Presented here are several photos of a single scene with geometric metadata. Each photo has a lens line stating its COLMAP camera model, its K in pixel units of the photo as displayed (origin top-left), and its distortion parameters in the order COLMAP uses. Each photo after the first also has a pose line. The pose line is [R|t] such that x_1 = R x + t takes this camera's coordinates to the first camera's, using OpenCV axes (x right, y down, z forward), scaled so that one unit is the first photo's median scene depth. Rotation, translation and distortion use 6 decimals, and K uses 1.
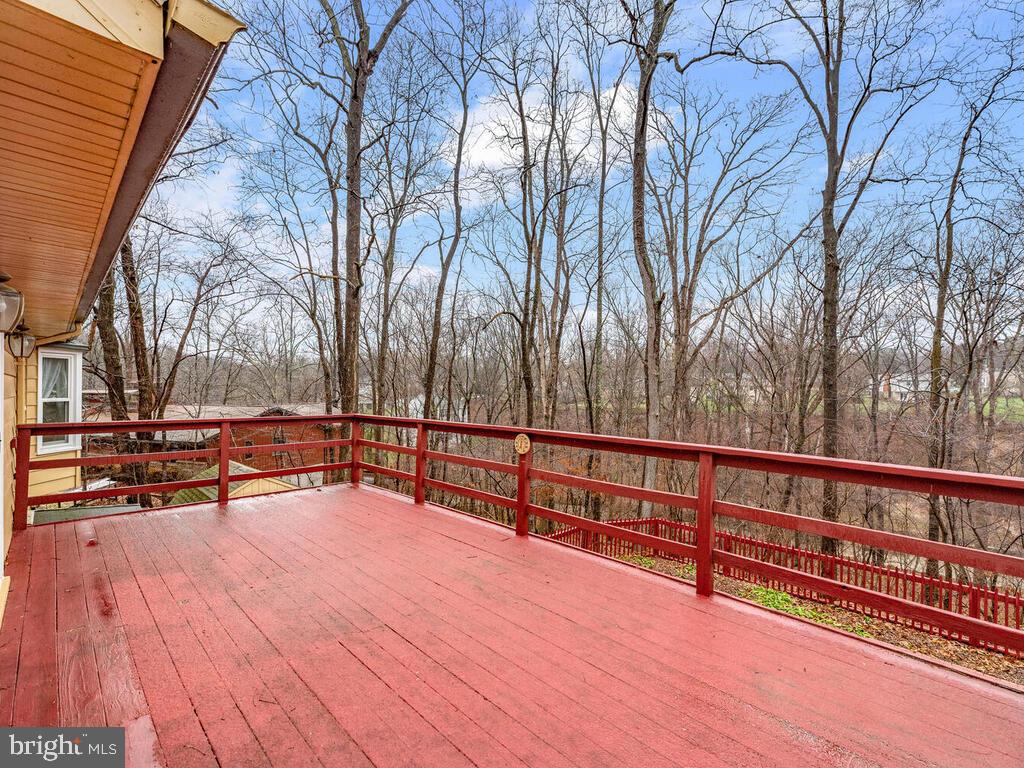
lens RADIAL K [[462.0, 0, 517.0], [0, 462.0, 380.5], [0, 0, 1]] dist [-0.001184, -0.000185]
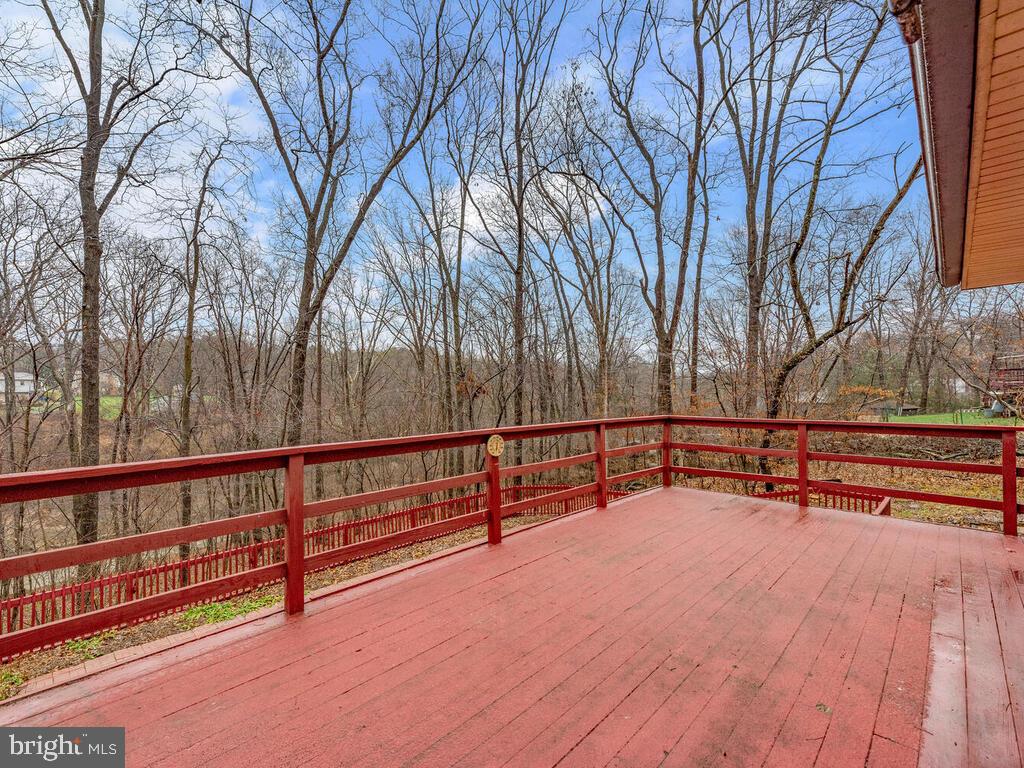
lens RADIAL K [[462.0, 0, 517.0], [0, 462.0, 380.5], [0, 0, 1]] dist [-0.001184, -0.000185]
pose [[-0.018381, 0.007329, 0.999804, -1.261943], [-0.010278, 0.999919, -0.007519, 0.017760], [-0.999778, -0.010414, -0.018304, 1.332476]]
